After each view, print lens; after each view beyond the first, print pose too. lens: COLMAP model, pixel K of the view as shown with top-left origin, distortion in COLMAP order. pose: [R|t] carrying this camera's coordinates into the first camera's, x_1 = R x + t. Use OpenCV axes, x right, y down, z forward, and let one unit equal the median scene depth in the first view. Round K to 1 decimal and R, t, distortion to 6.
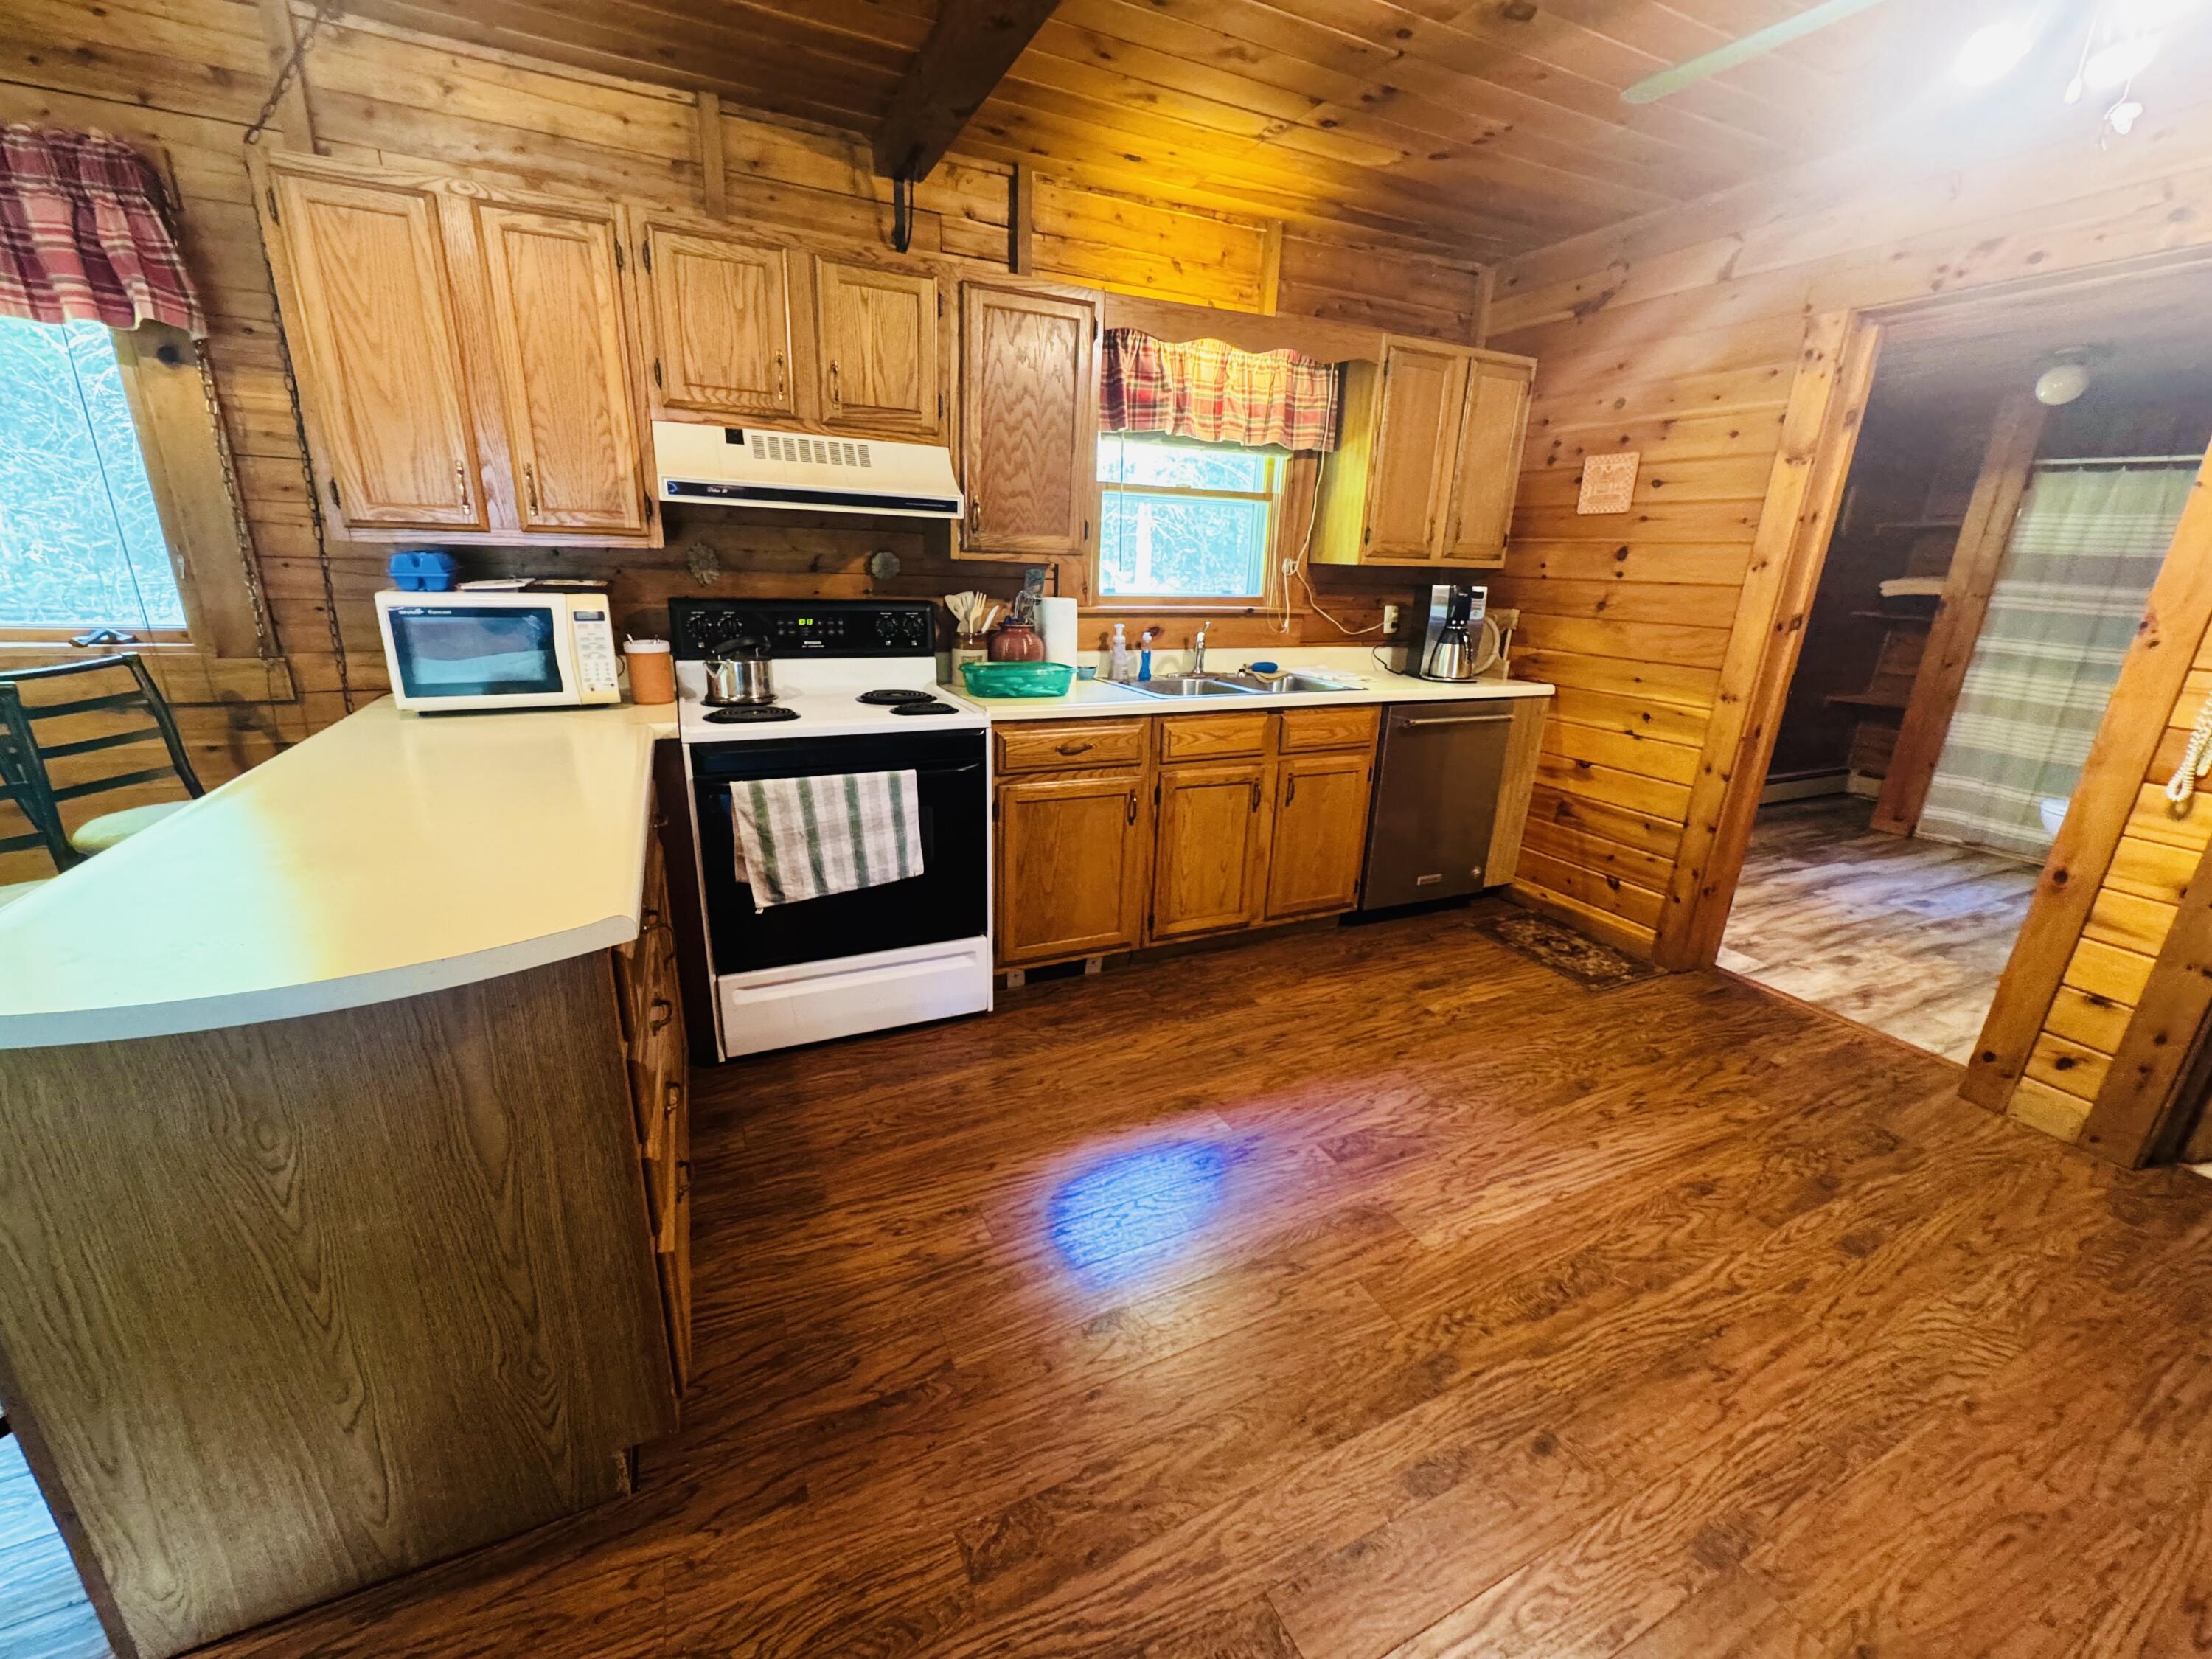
lens RADIAL K [[880.9, 0, 1106.0], [0, 880.9, 829.5], [0, 0, 1]] dist [-0.004848, 0.000528]
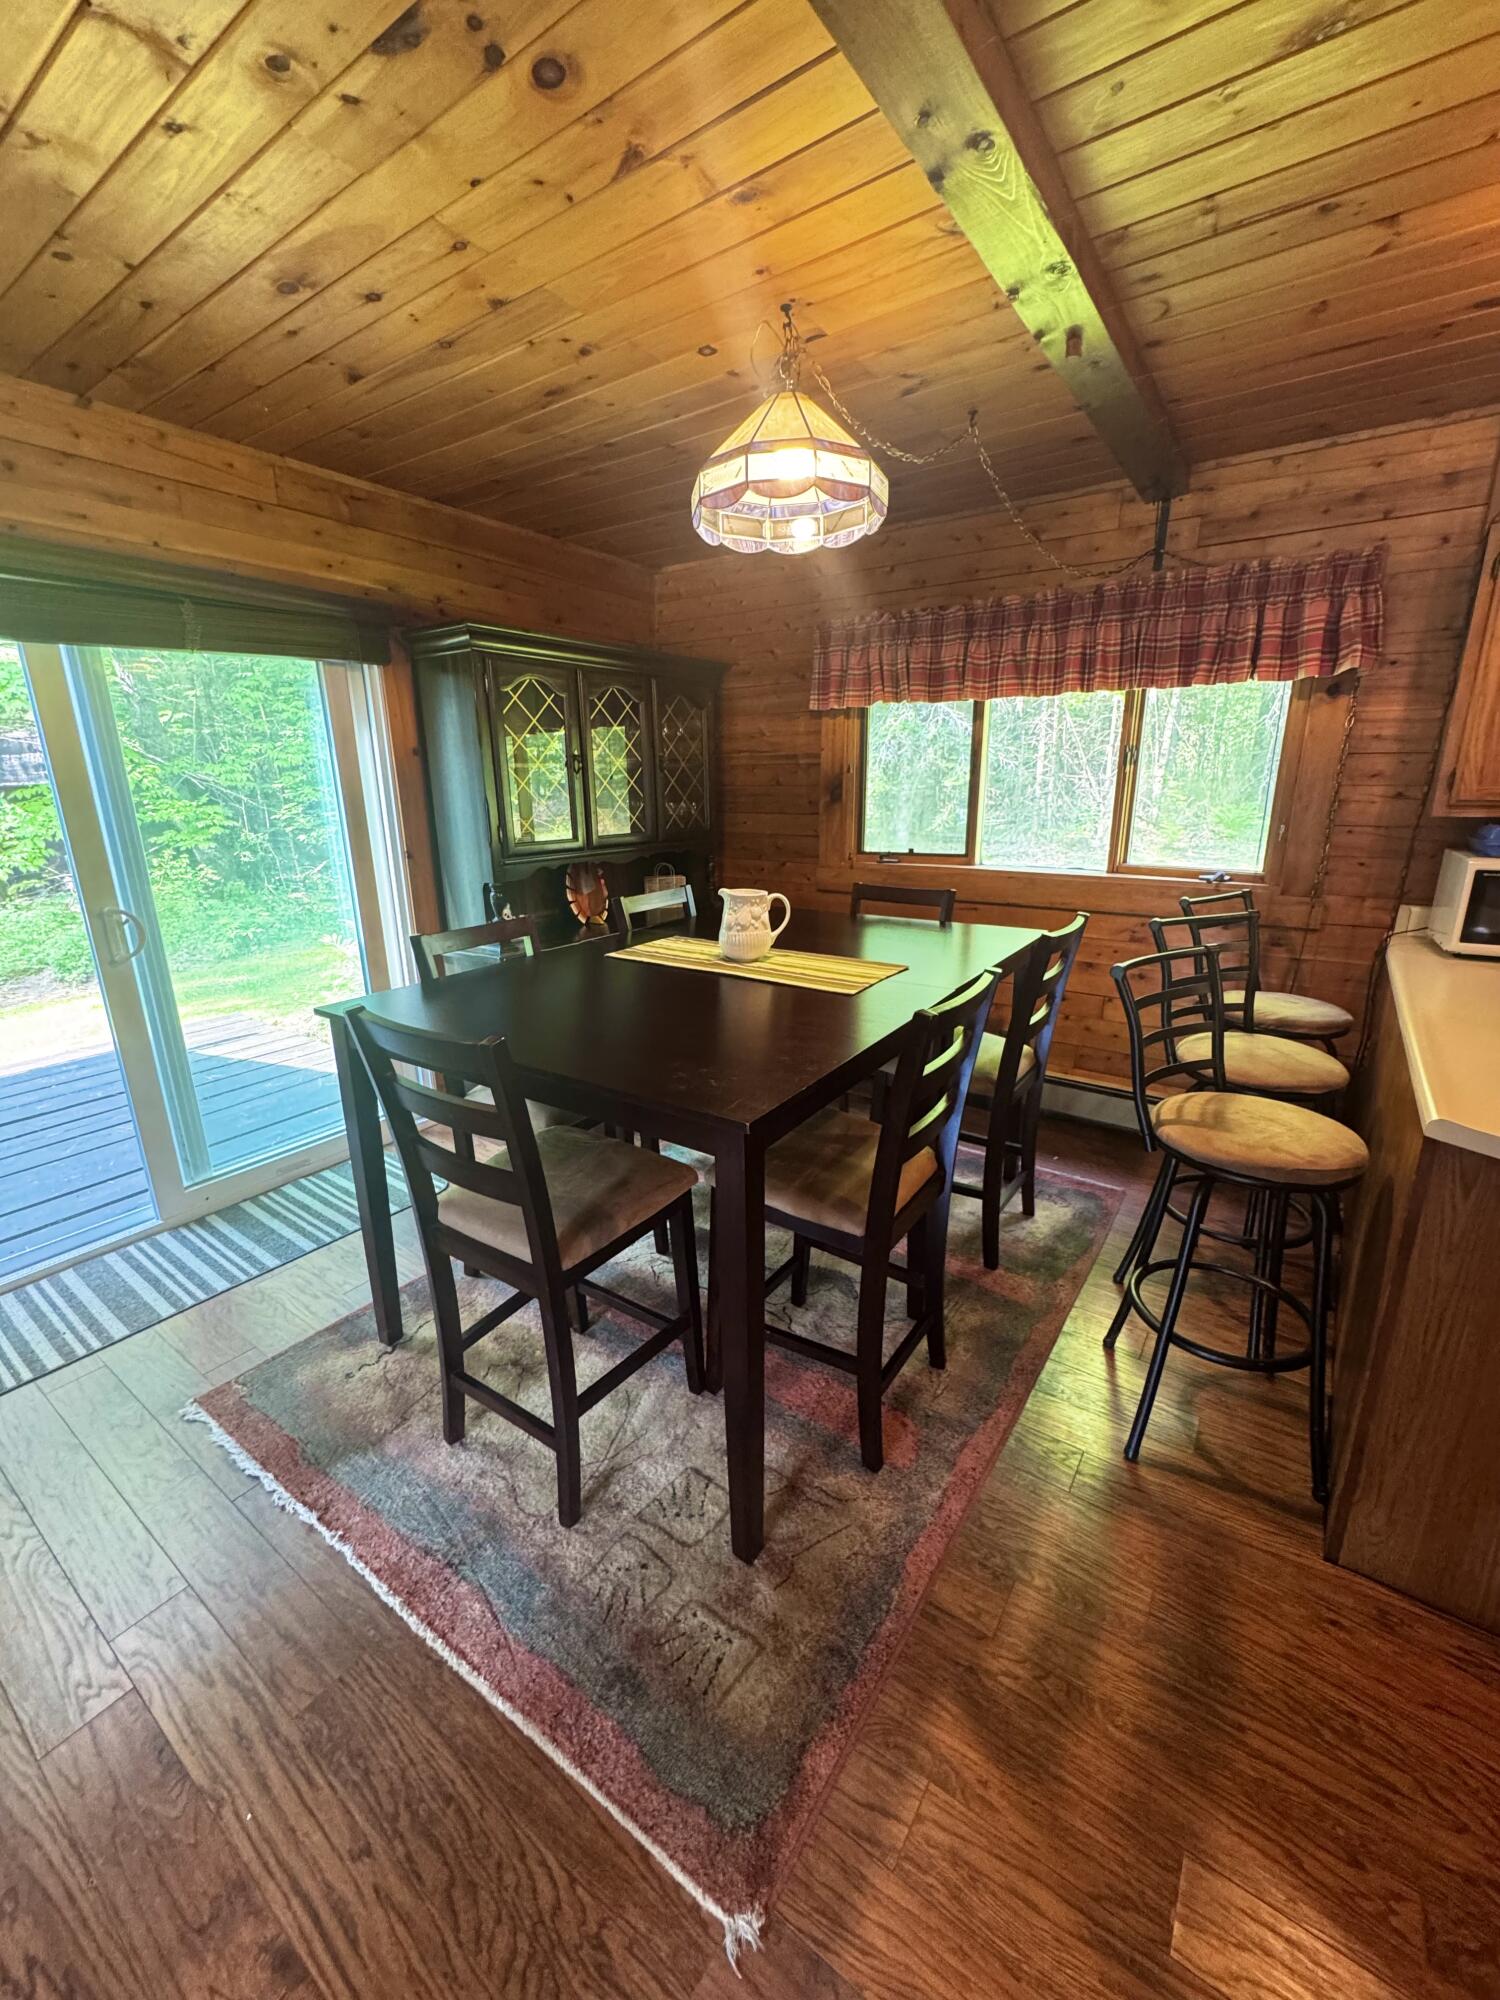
lens RADIAL K [[796.5, 0, 750.0], [0, 796.5, 1000.0], [0, 0, 1]] dist [-0.004848, 0.000528]
pose [[0.495949, 0.193250, -0.846575, -0.337512], [-0.233486, 0.968695, 0.084344, 0.066696], [0.836373, 0.155833, 0.525544, -0.406159]]
